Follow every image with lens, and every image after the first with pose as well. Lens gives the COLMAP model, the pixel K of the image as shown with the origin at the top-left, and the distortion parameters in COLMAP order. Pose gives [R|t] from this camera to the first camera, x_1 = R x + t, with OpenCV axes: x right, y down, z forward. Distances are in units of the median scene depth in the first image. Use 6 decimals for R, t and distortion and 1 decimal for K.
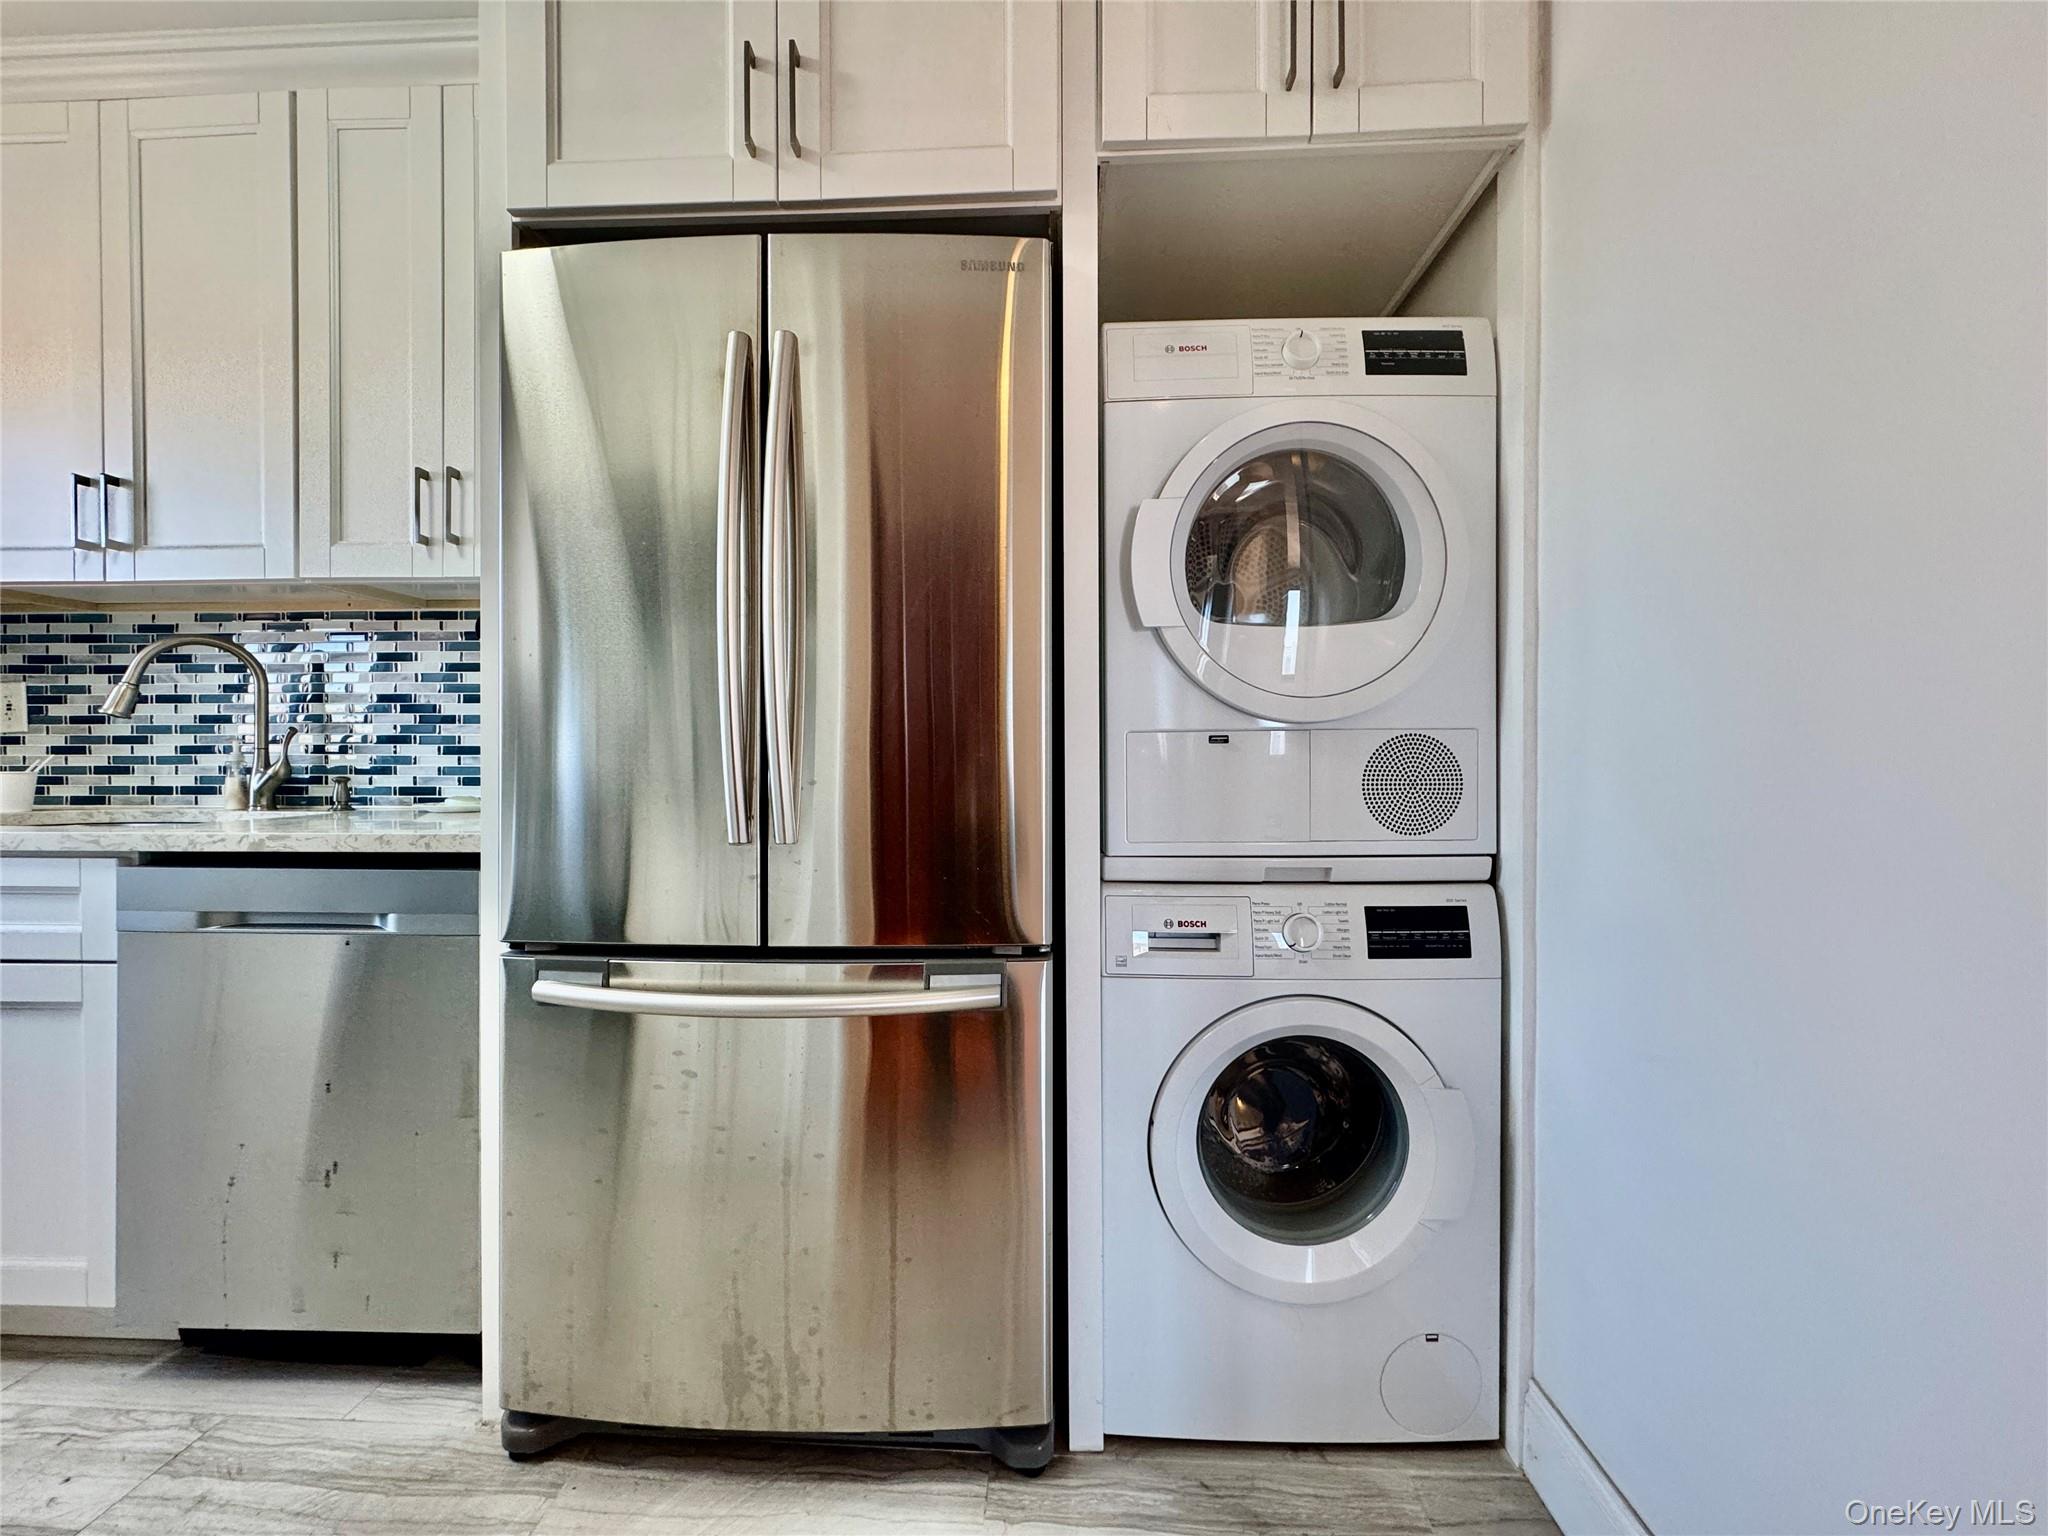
lens RADIAL K [[816.2, 0, 1022.0], [0, 816.2, 766.2], [0, 0, 1]] dist [0.000658, 0.000289]
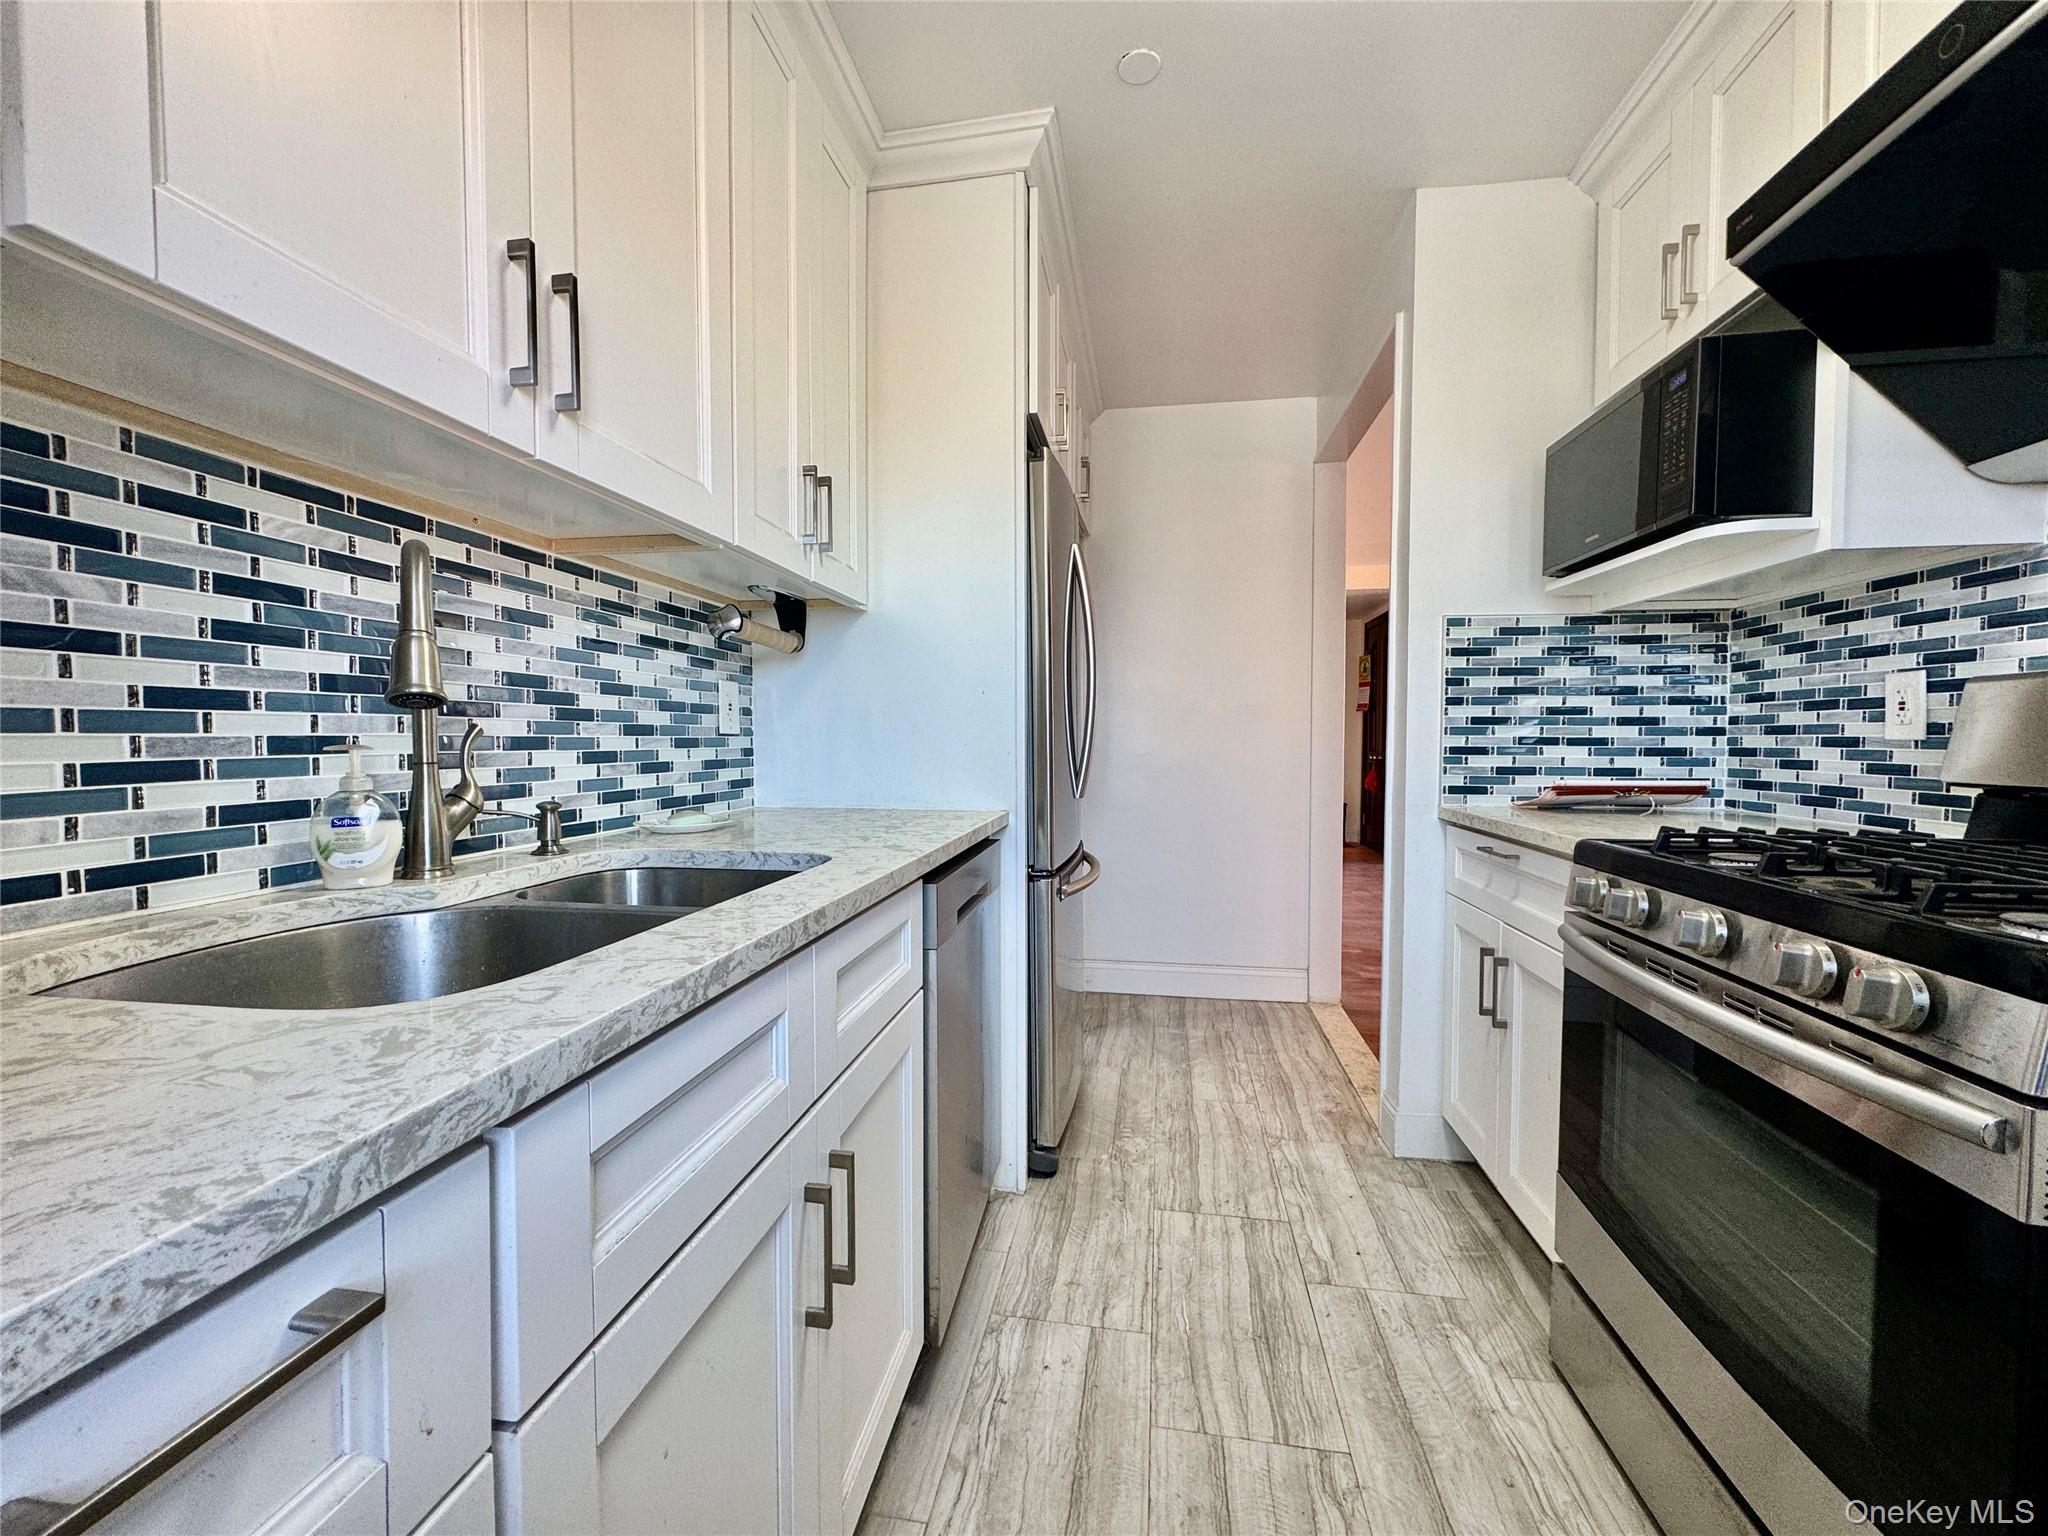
lens RADIAL K [[816.2, 0, 1022.0], [0, 816.2, 766.2], [0, 0, 1]] dist [0.000658, 0.000289]
pose [[0.109638, -0.036228, 0.993311, -1.380329], [0.009865, 0.999326, 0.035359, -0.033465], [-0.993923, 0.005922, 0.109921, 0.530938]]
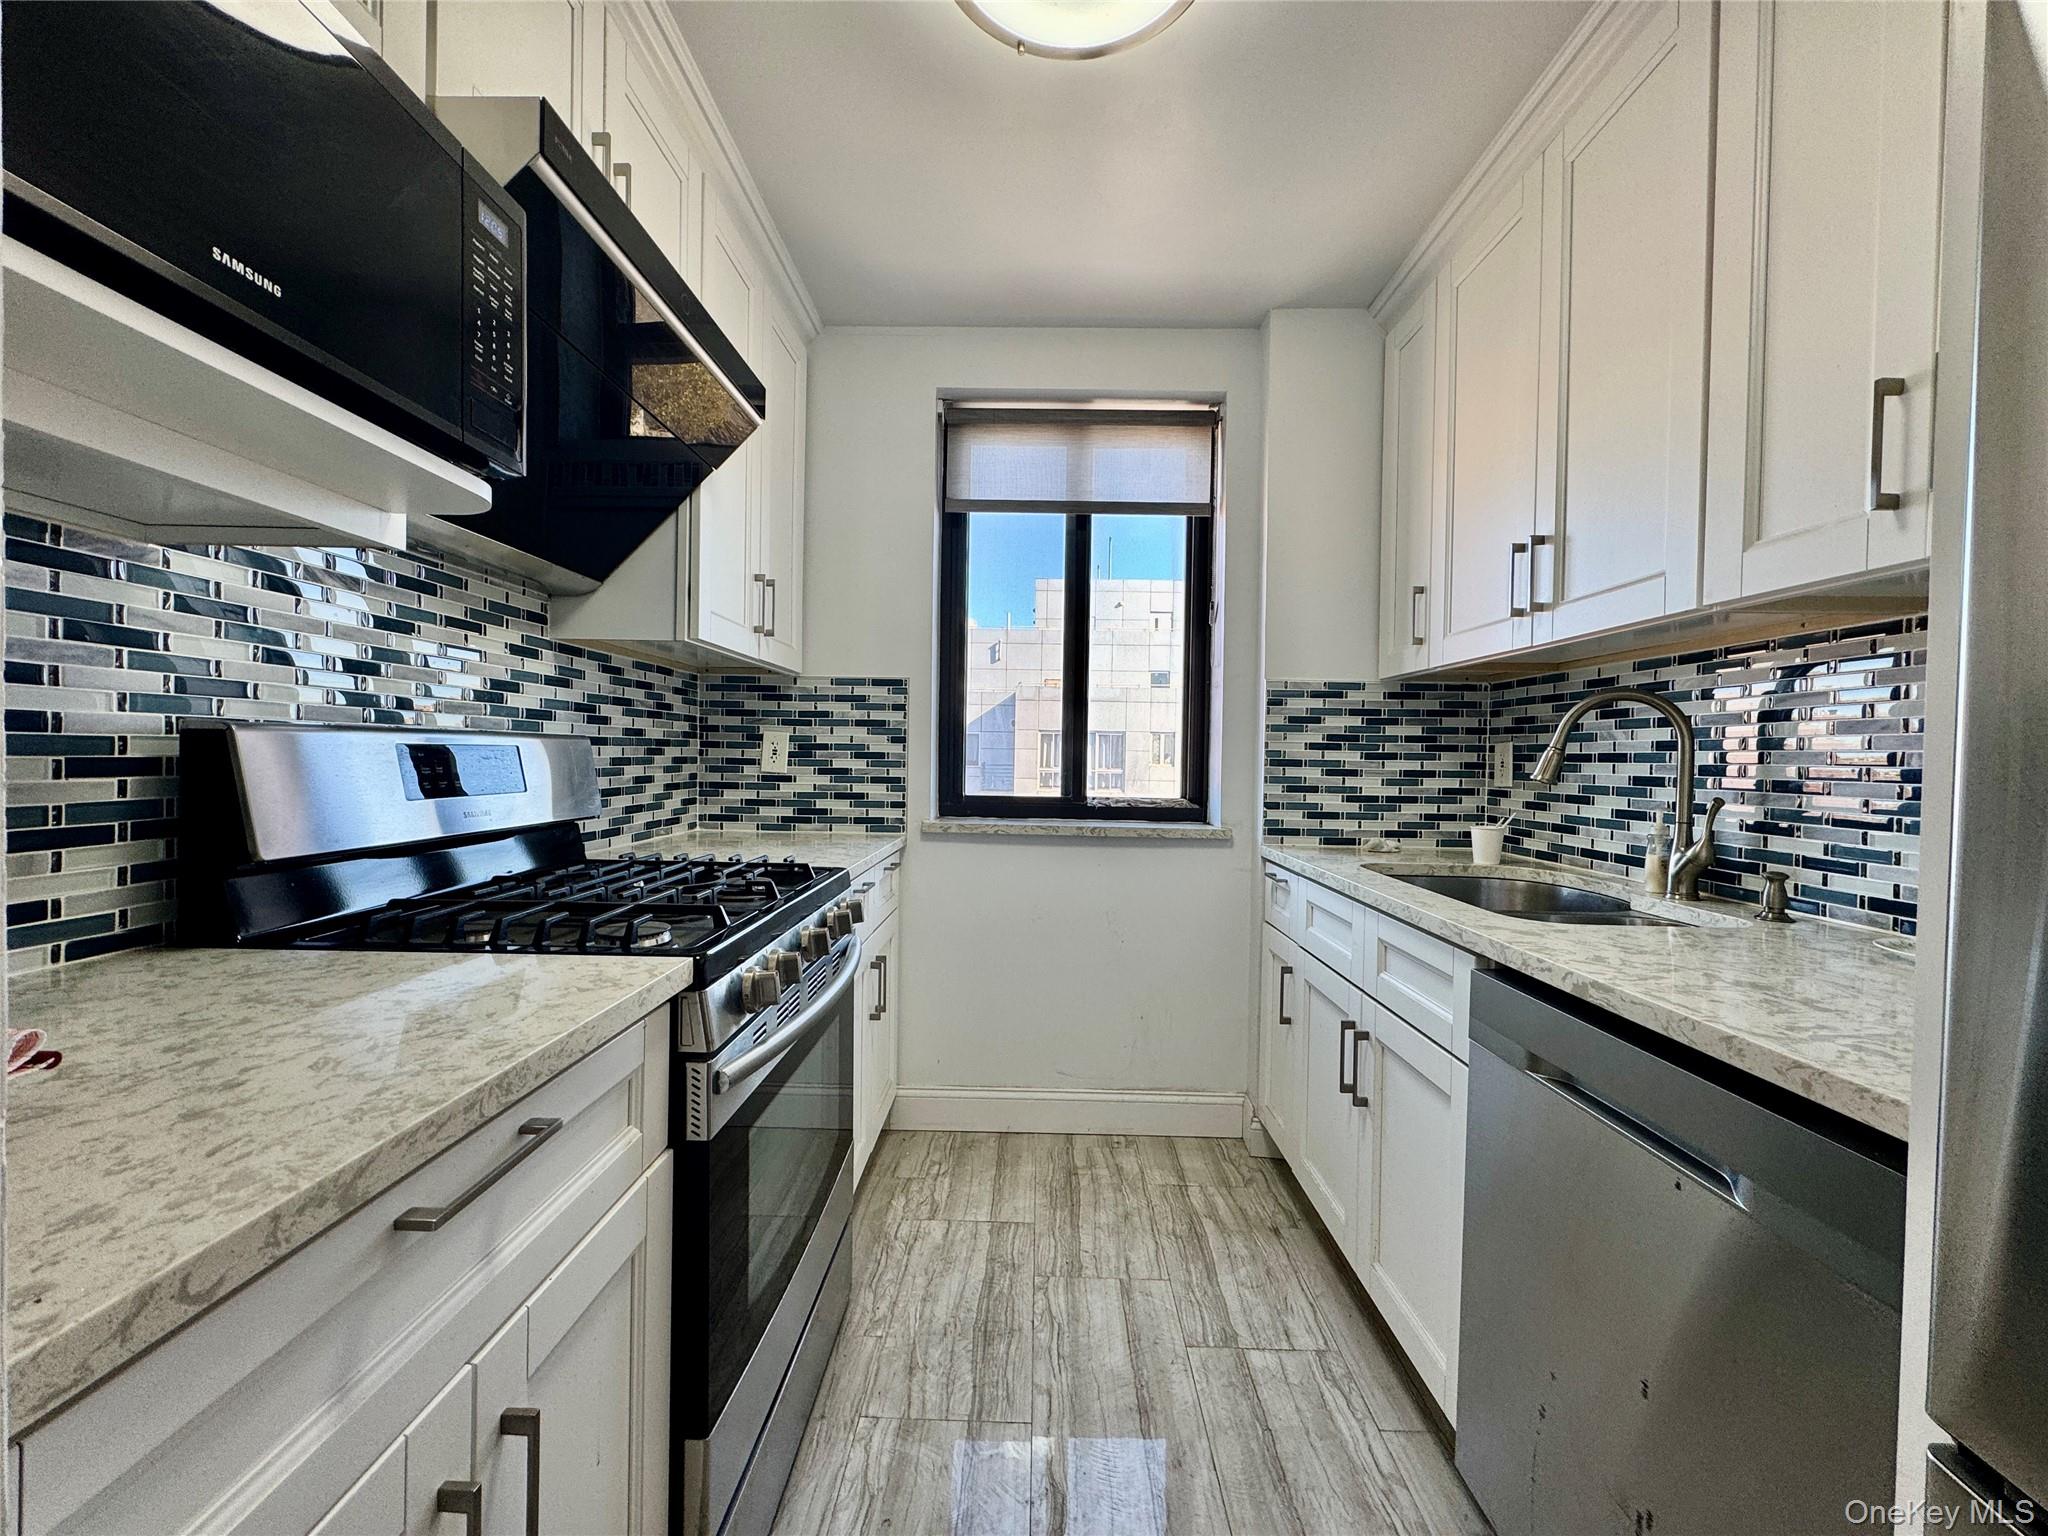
lens RADIAL K [[816.2, 0, 1022.0], [0, 816.2, 766.2], [0, 0, 1]] dist [0.000658, 0.000289]
pose [[0.035253, 0.013129, -0.999292, -0.145388], [-0.027706, 0.999542, 0.012155, -0.066477], [0.998994, 0.027257, 0.035600, 0.308163]]
